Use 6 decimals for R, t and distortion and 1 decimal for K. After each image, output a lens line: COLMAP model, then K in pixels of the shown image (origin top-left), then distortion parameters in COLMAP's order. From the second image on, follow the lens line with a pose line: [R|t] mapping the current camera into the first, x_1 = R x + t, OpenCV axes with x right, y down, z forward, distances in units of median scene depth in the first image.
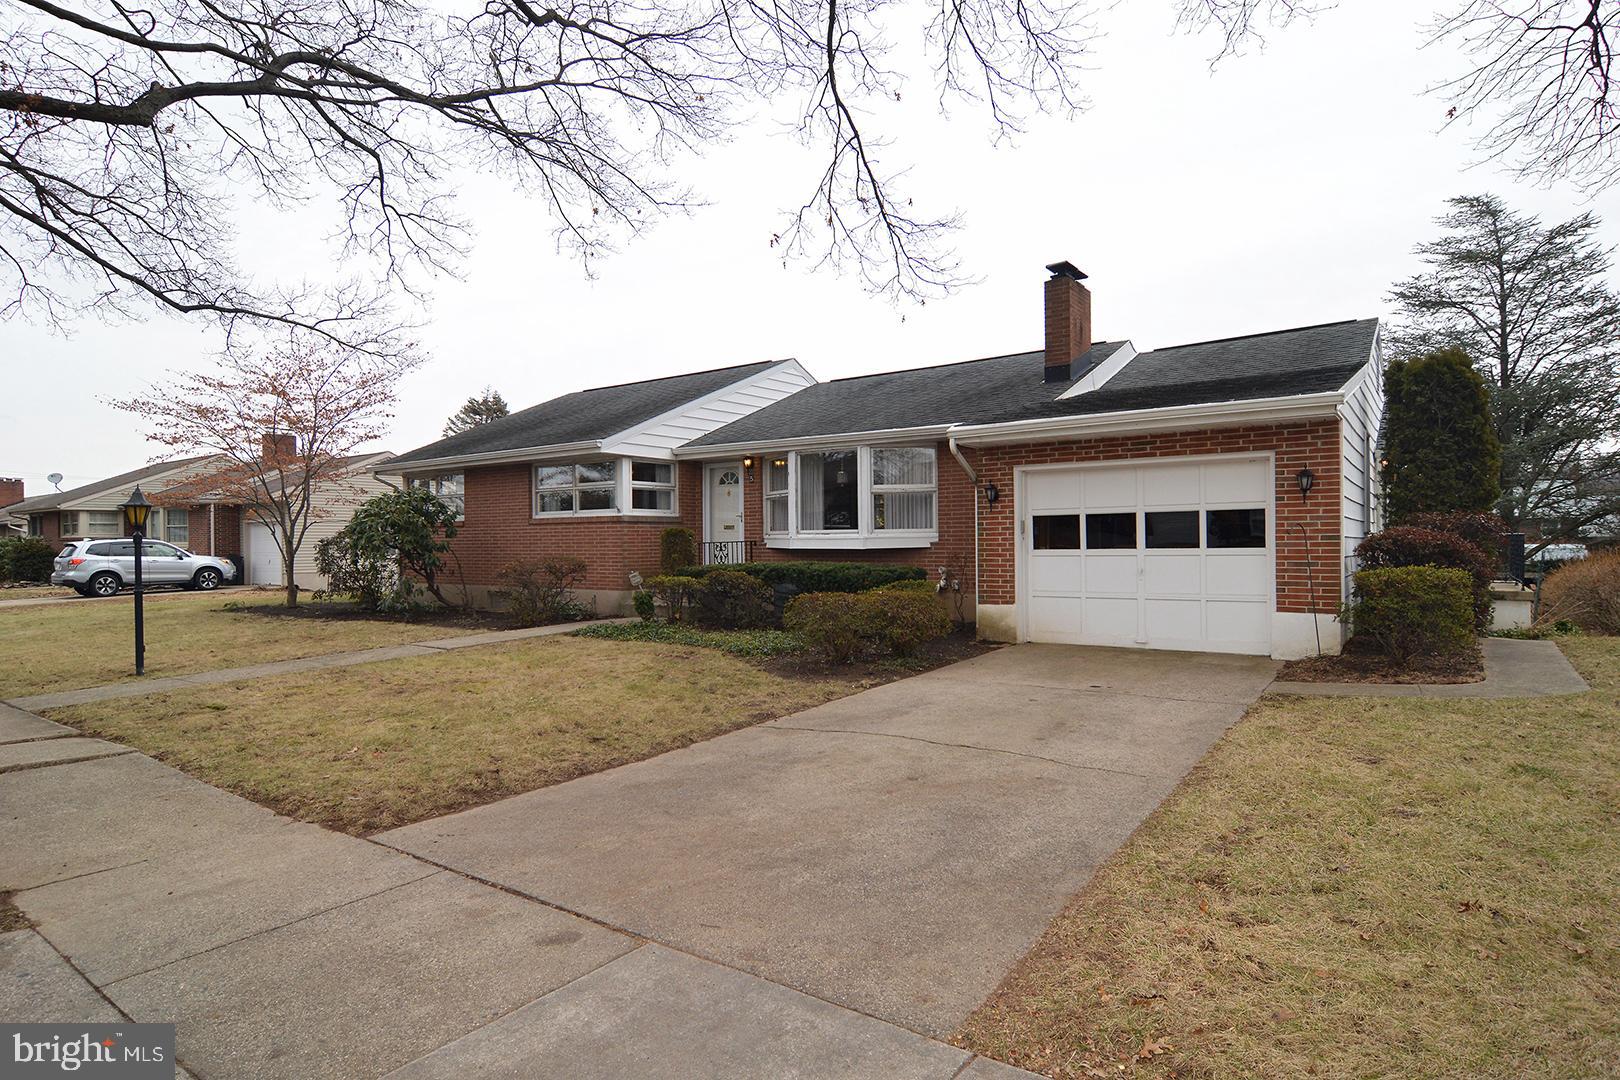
lens RADIAL K [[892.9, 0, 816.6], [0, 892.9, 543.3], [0, 0, 1]] dist [-0.014478, -0.000068]
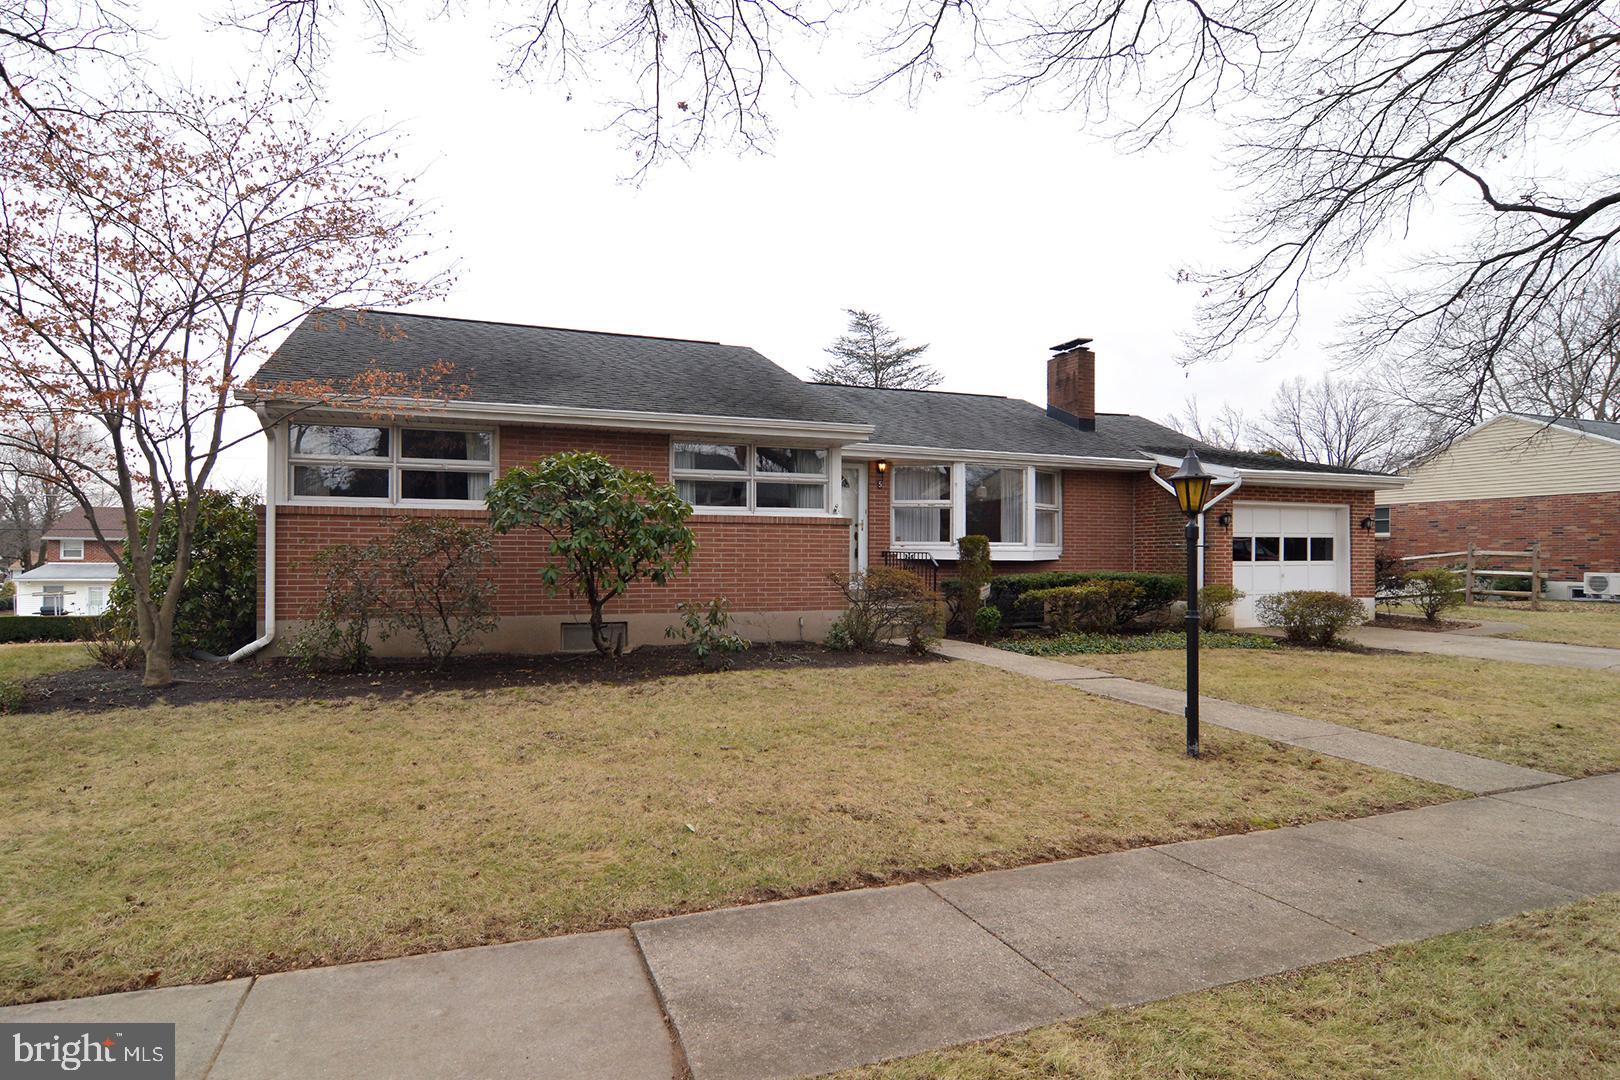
lens RADIAL K [[892.9, 0, 845.5], [0, 892.9, 552.0], [0, 0, 1]] dist [-0.014478, -0.000068]
pose [[0.535495, 0.017112, 0.844365, -1.006377], [-0.006415, 0.999848, -0.016194, 0.015296], [-0.844514, 0.003256, 0.535524, 0.616570]]
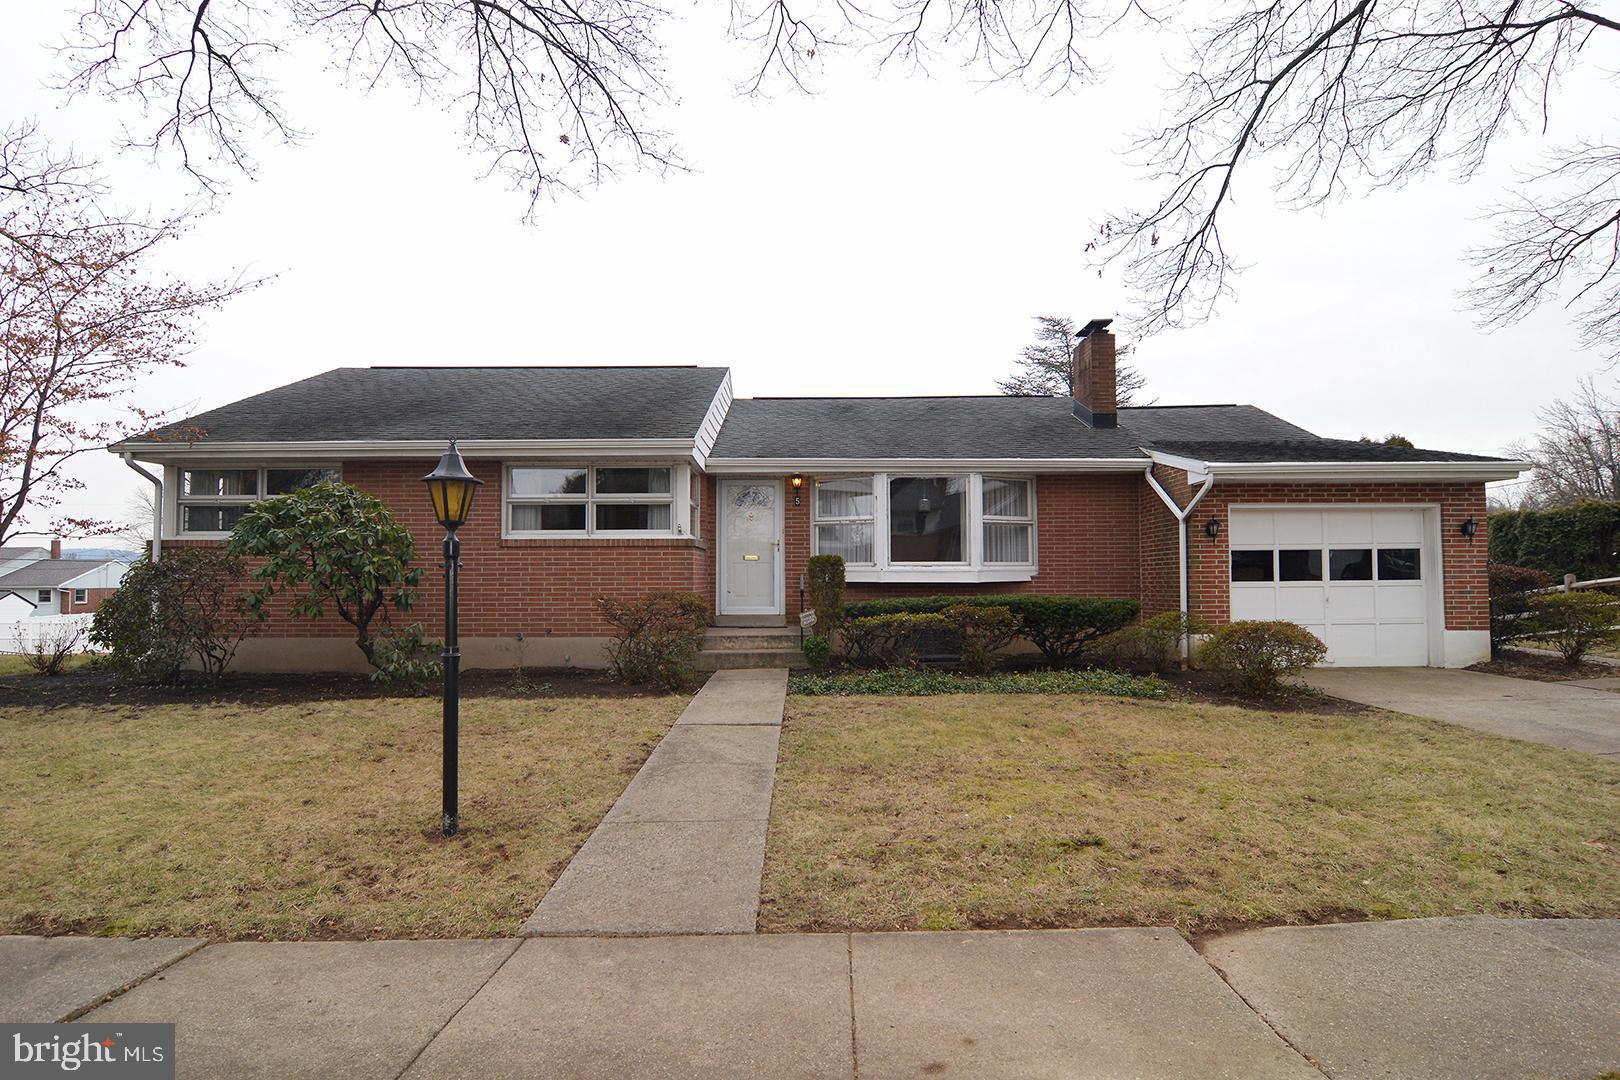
lens RADIAL K [[892.9, 0, 823.4], [0, 892.9, 544.1], [0, 0, 1]] dist [-0.014478, -0.000068]
pose [[0.804963, 0.031315, 0.592498, -0.642049], [-0.002184, 0.998756, -0.049820, 0.013188], [-0.593321, 0.038810, 0.804030, 0.344828]]
